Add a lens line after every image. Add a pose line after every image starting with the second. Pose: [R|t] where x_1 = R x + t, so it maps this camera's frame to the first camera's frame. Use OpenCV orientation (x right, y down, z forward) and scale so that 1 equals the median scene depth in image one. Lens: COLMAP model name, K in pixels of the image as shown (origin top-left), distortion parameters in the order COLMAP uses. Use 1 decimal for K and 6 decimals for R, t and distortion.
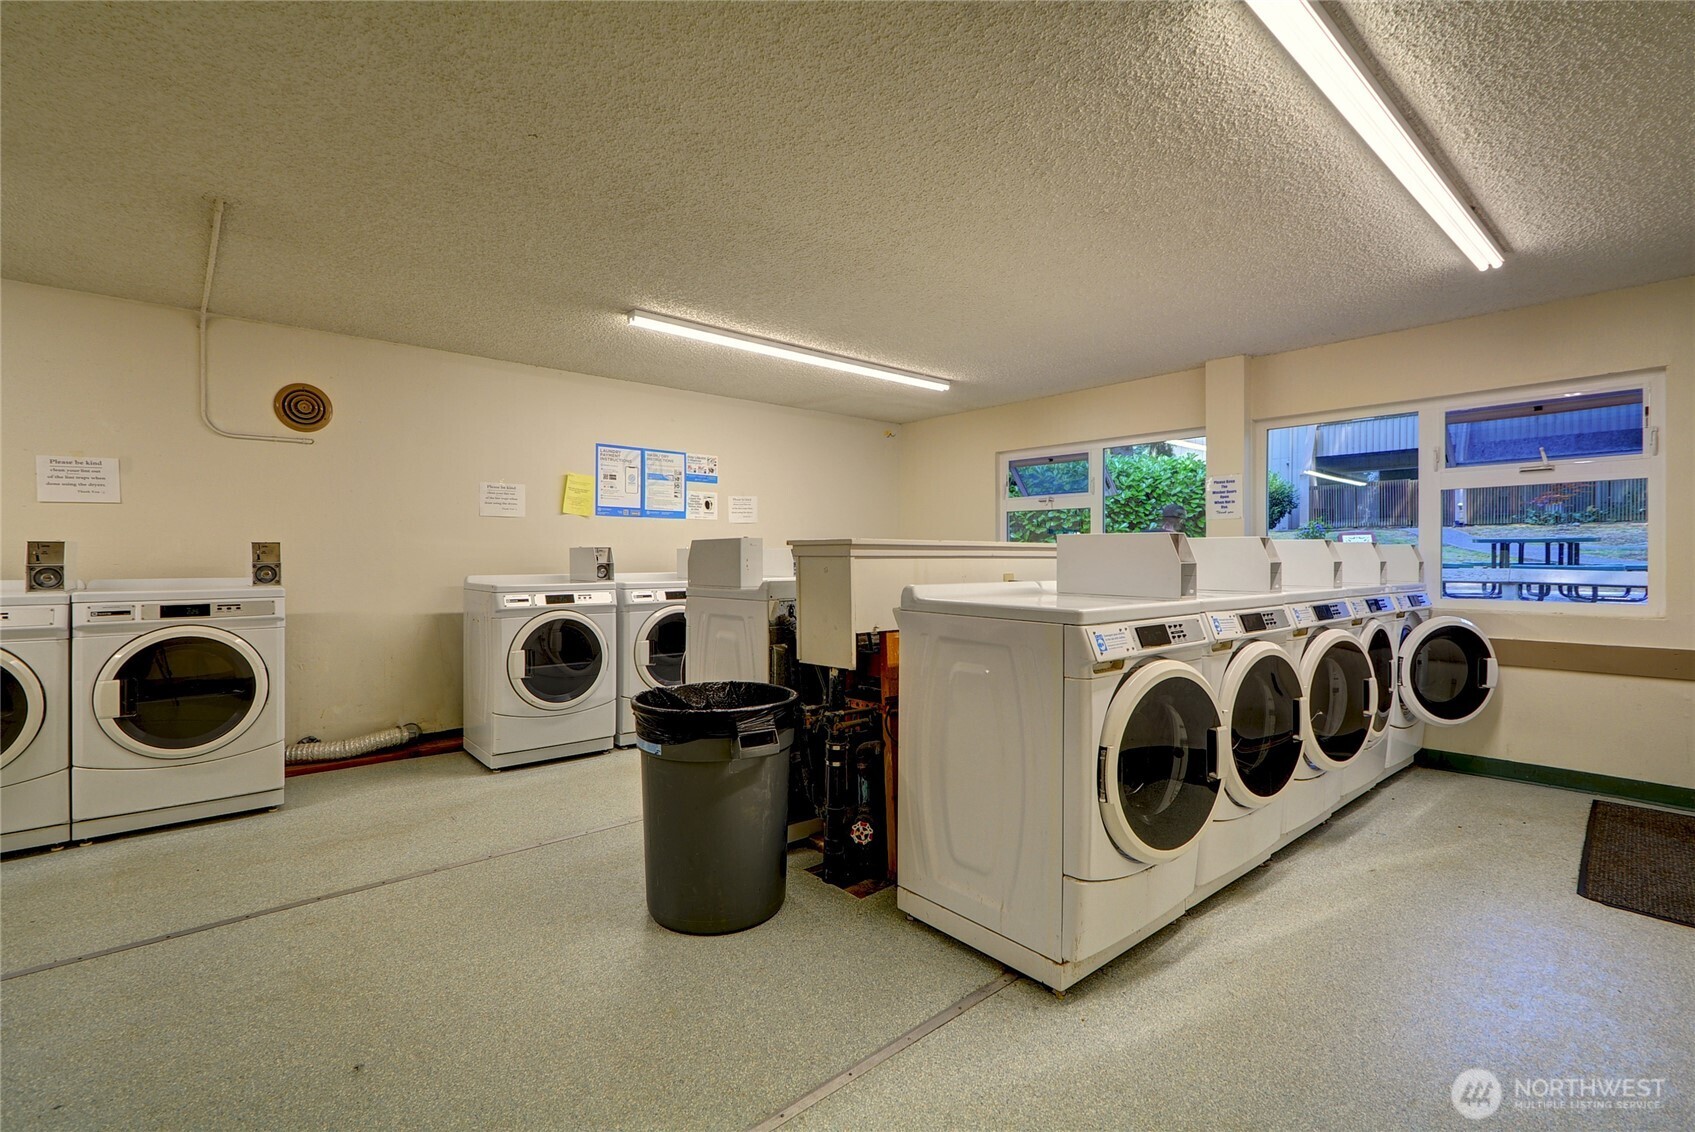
lens RADIAL K [[769.1, 0, 840.8], [0, 769.1, 565.8], [0, 0, 1]] dist [0.003208, -0.000130]
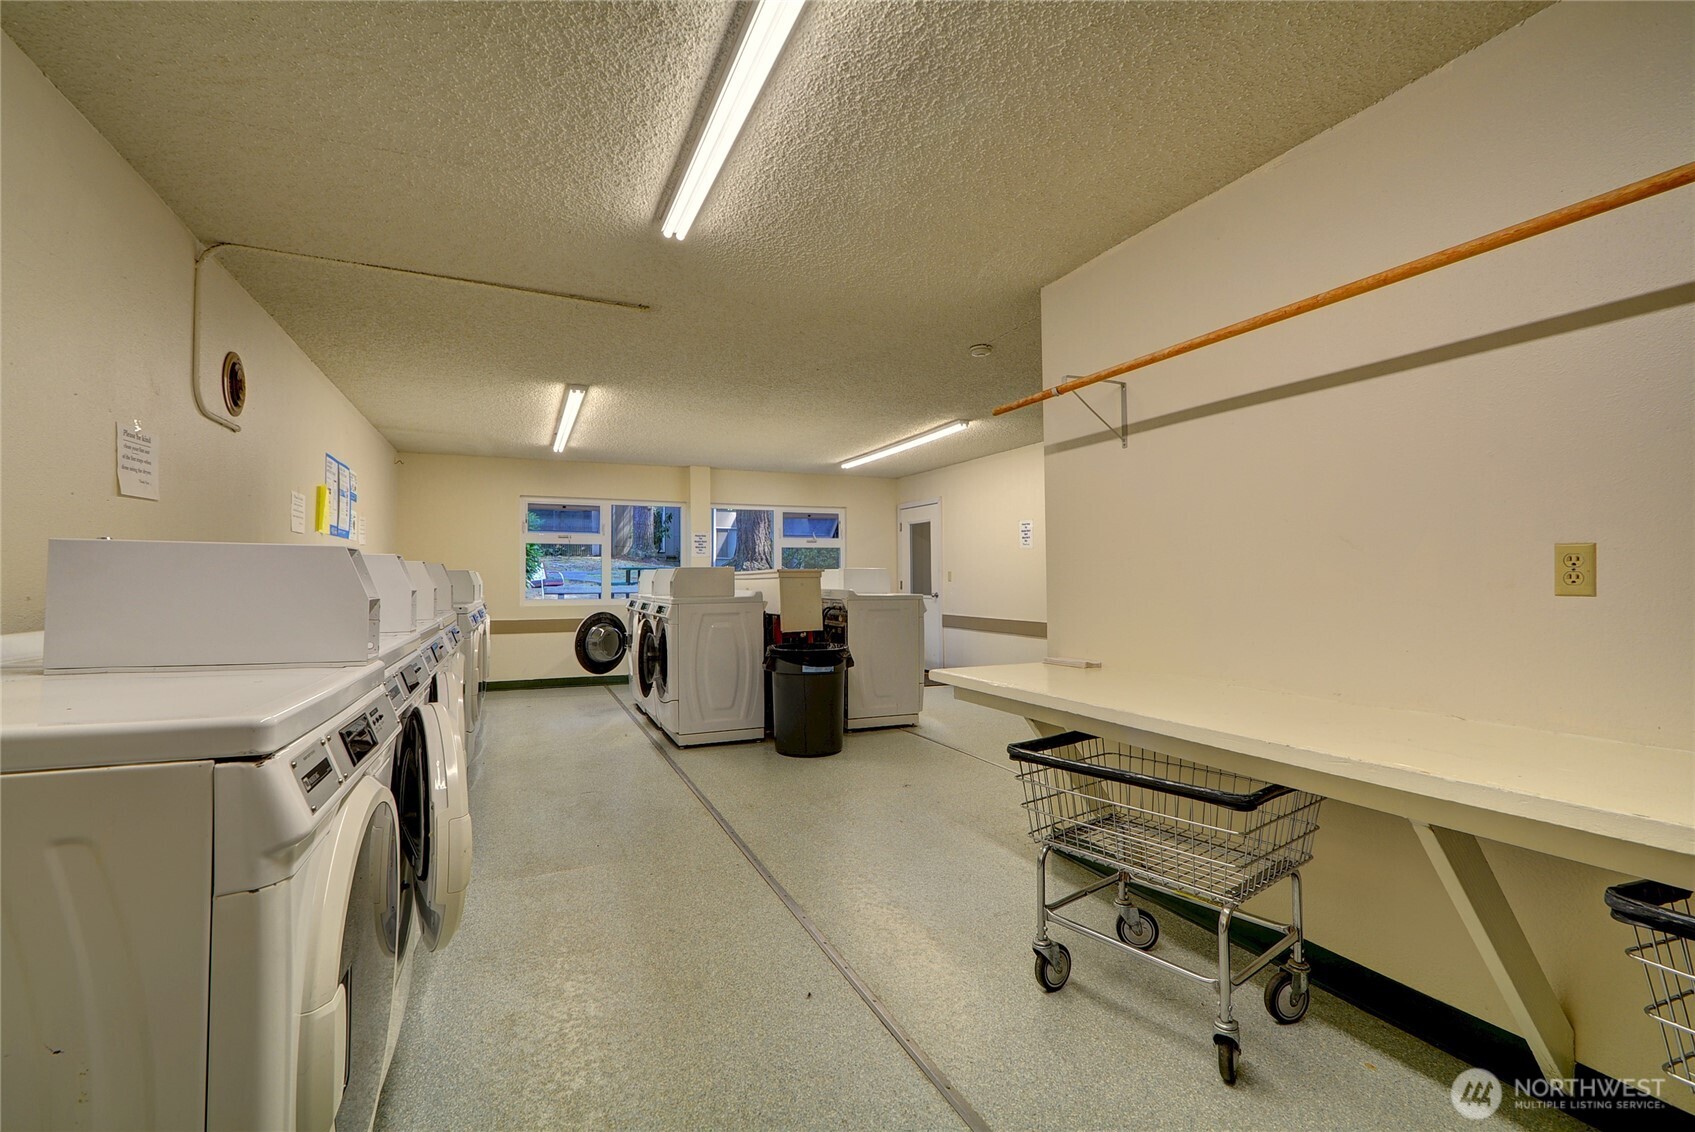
lens RADIAL K [[769.1, 0, 843.8], [0, 769.1, 564.1], [0, 0, 1]] dist [0.003208, -0.000130]
pose [[0.288460, 0.015696, 0.957363, -1.426632], [0.014602, 0.999677, -0.020790, -0.002446], [-0.957381, 0.019976, 0.288138, 0.223254]]
